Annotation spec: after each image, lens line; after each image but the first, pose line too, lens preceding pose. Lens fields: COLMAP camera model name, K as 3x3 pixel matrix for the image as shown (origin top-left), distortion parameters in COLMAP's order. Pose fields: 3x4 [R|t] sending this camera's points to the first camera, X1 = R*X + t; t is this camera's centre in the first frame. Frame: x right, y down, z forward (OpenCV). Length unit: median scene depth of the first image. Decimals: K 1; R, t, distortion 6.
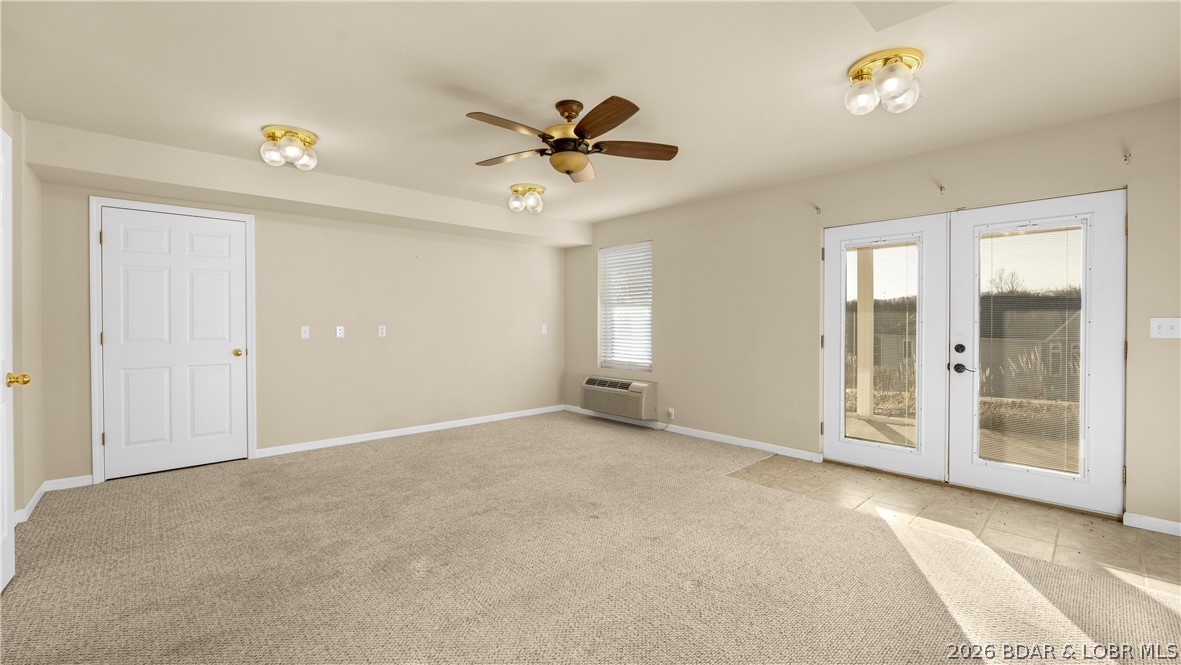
lens RADIAL K [[480.1, 0, 579.3], [0, 480.1, 331.5], [0, 0, 1]] dist [-0.017828, 0.000091]
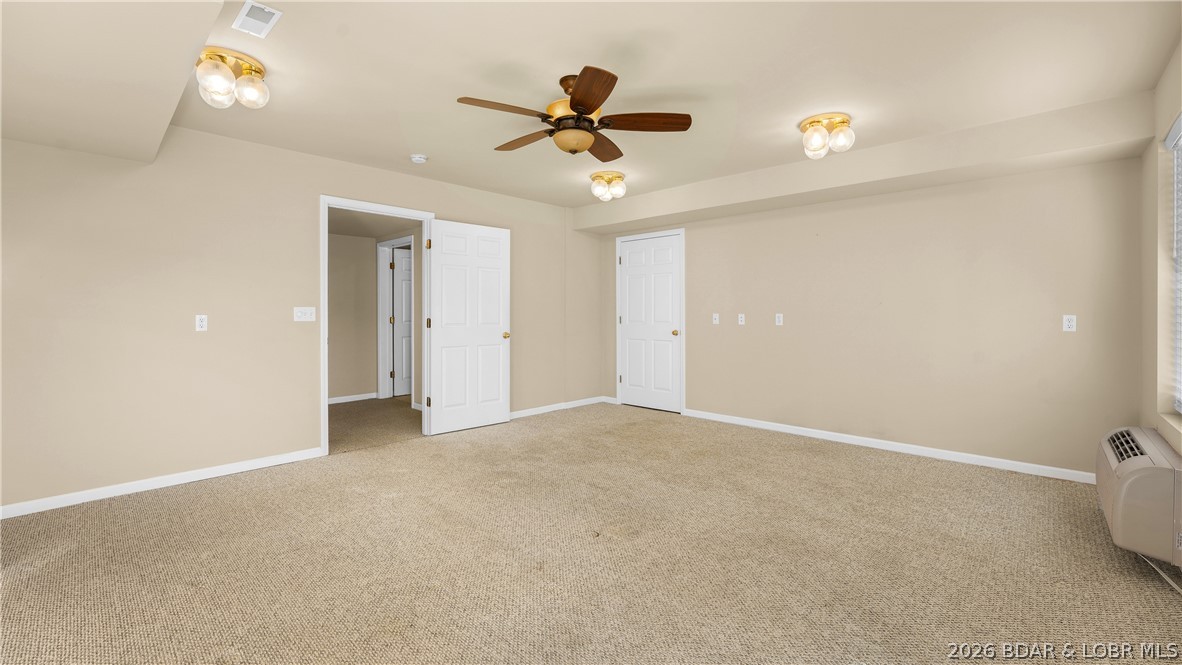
lens RADIAL K [[490.2, 0, 586.4], [0, 490.2, 322.4], [0, 0, 1]] dist [-0.016390, 0.000083]
pose [[0.072578, 0.024405, -0.997064, 0.735971], [-0.018602, 0.999560, 0.023112, -0.014072], [0.997189, 0.016869, 0.073000, 0.740864]]
